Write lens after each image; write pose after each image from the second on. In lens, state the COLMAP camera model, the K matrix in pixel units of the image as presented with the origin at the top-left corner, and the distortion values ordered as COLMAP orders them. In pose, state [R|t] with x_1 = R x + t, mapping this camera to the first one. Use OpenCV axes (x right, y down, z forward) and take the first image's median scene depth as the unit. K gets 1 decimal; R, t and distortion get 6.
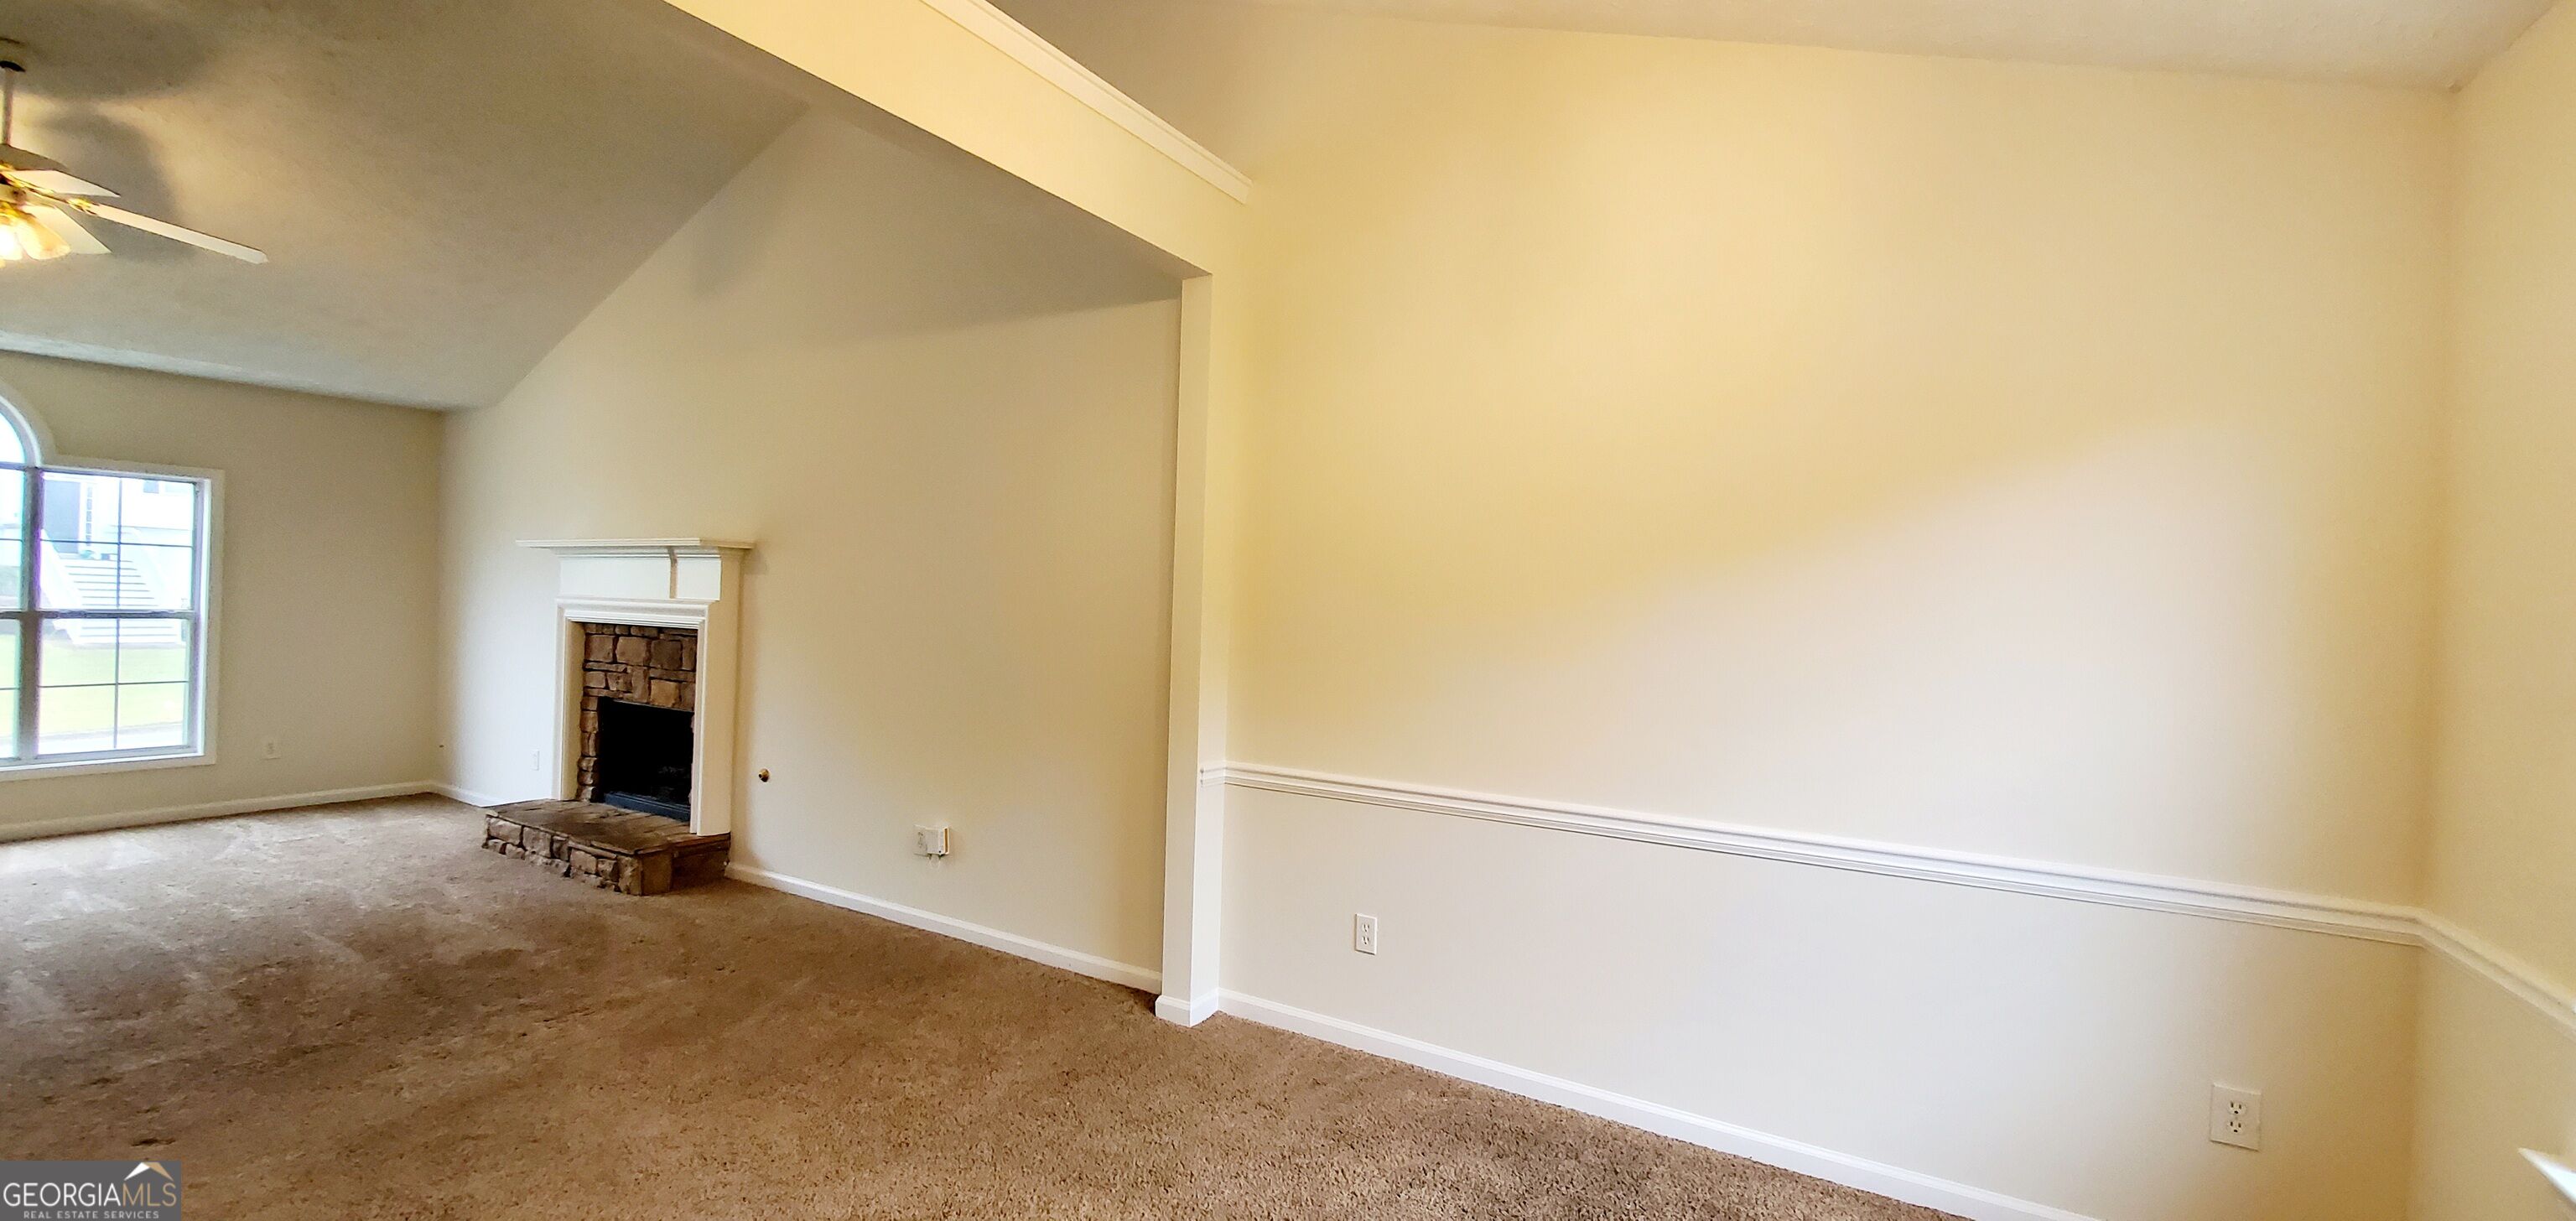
lens RADIAL K [[1028.8, 0, 1293.6], [0, 1028.8, 615.7], [0, 0, 1]] dist [0.002991, -0.000182]
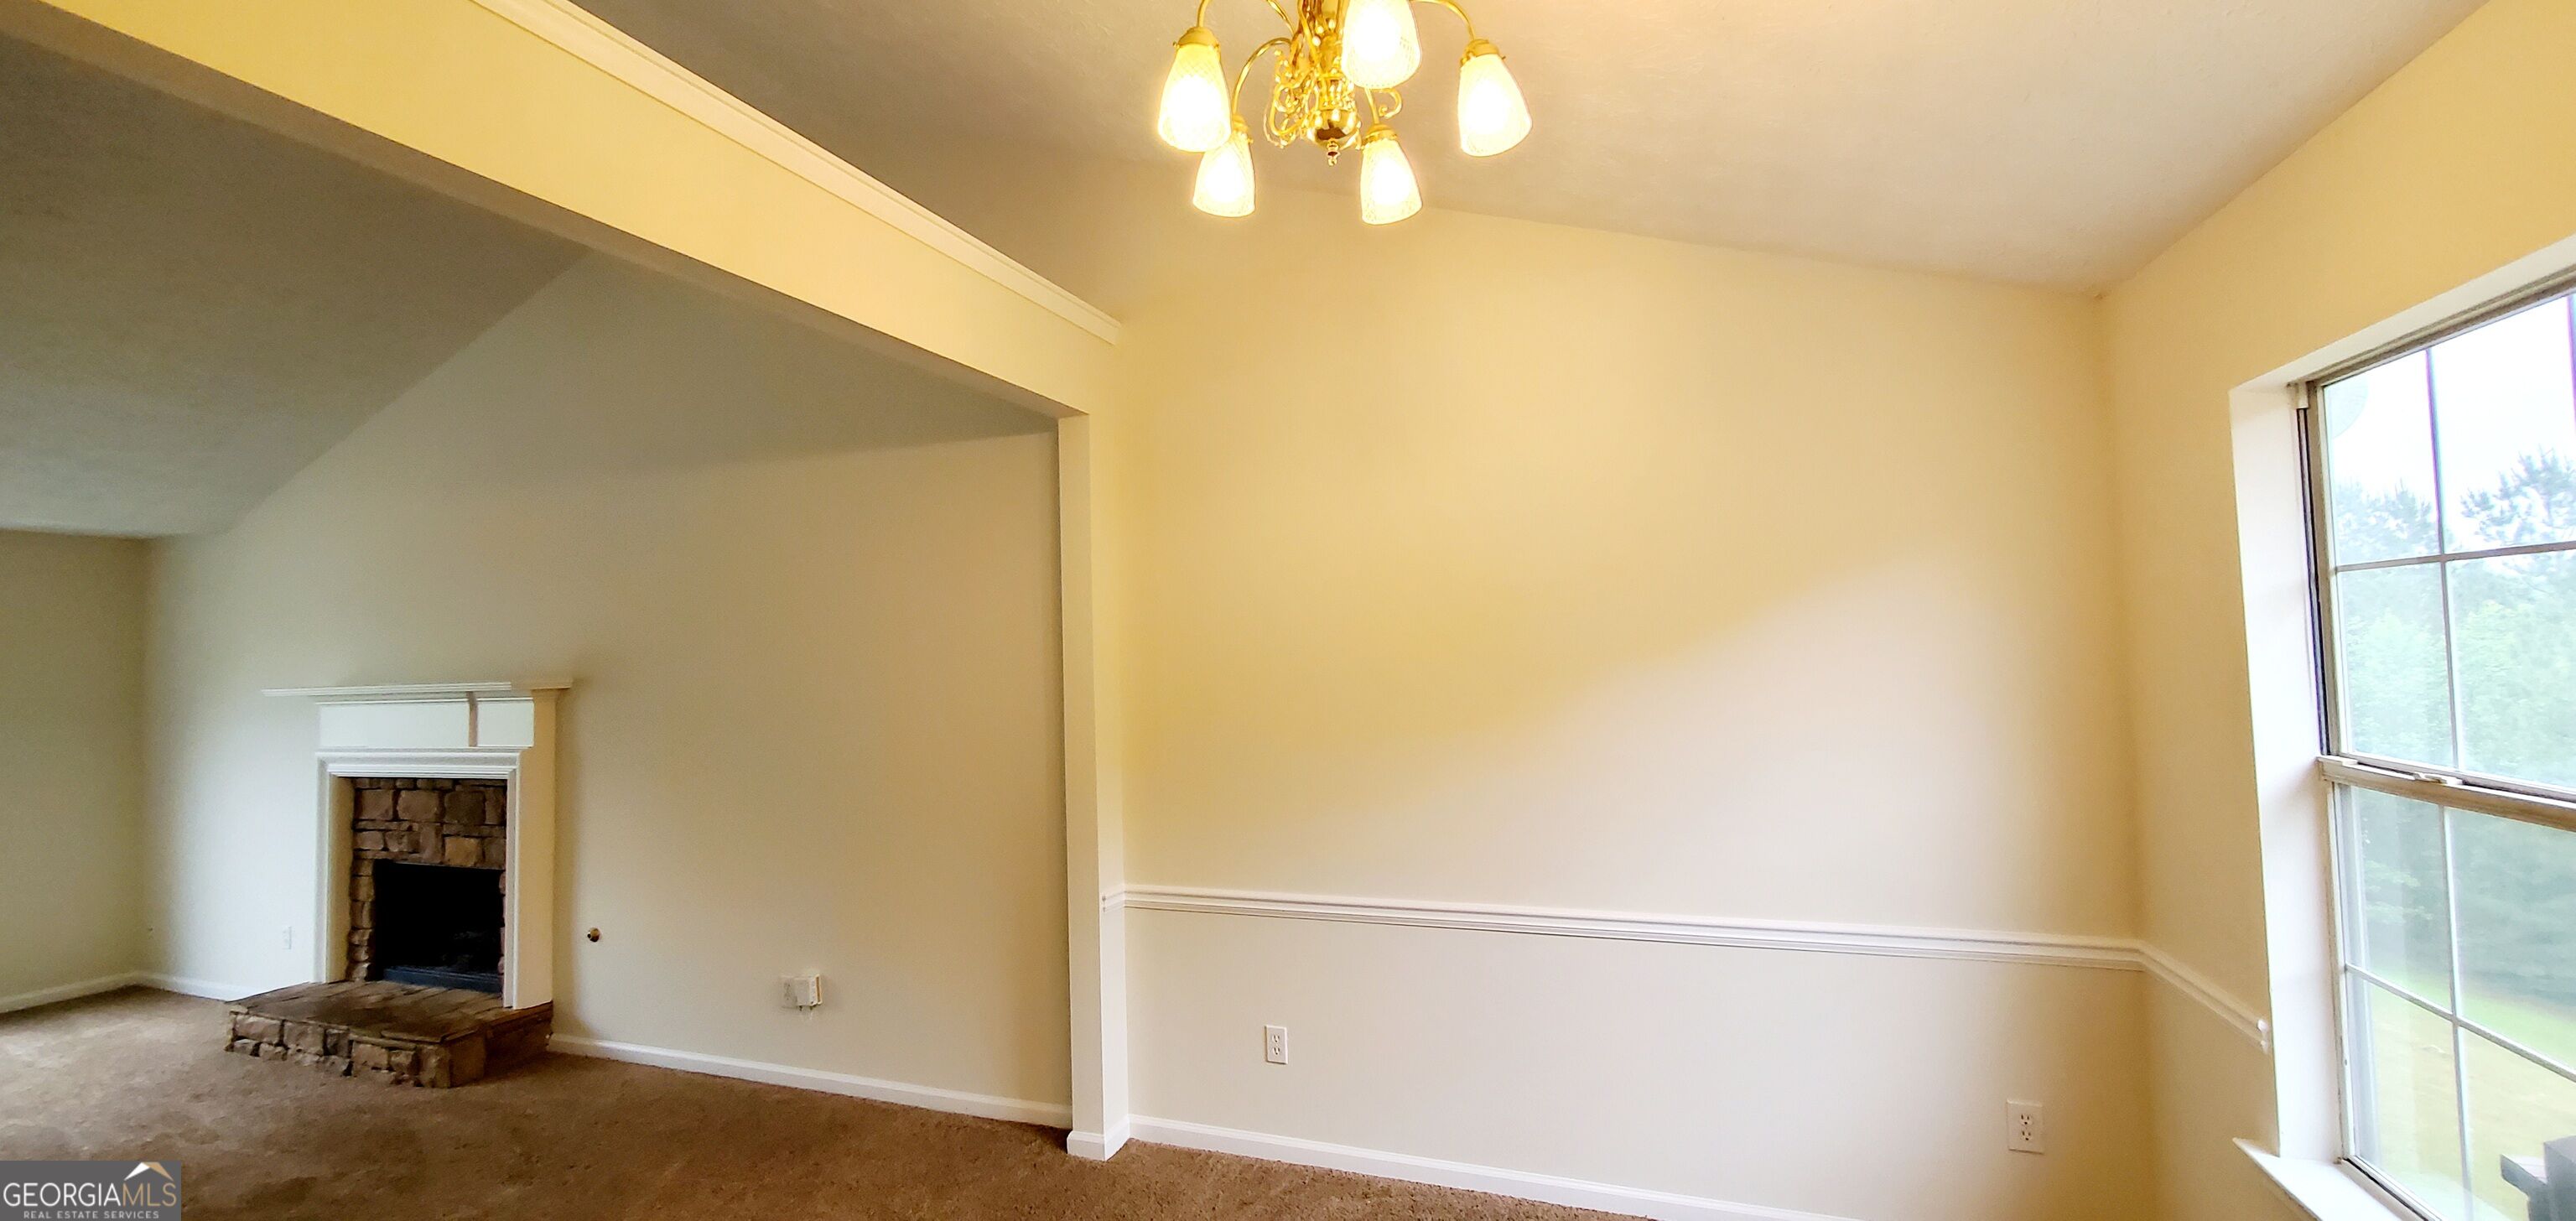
lens RADIAL K [[1028.8, 0, 1288.5], [0, 1028.8, 612.2], [0, 0, 1]] dist [0.002991, -0.000182]
pose [[0.982378, -0.050681, 0.179900, -0.070085], [0.060148, 0.997056, -0.047561, -0.063858], [-0.176960, 0.057543, 0.982534, -0.037676]]
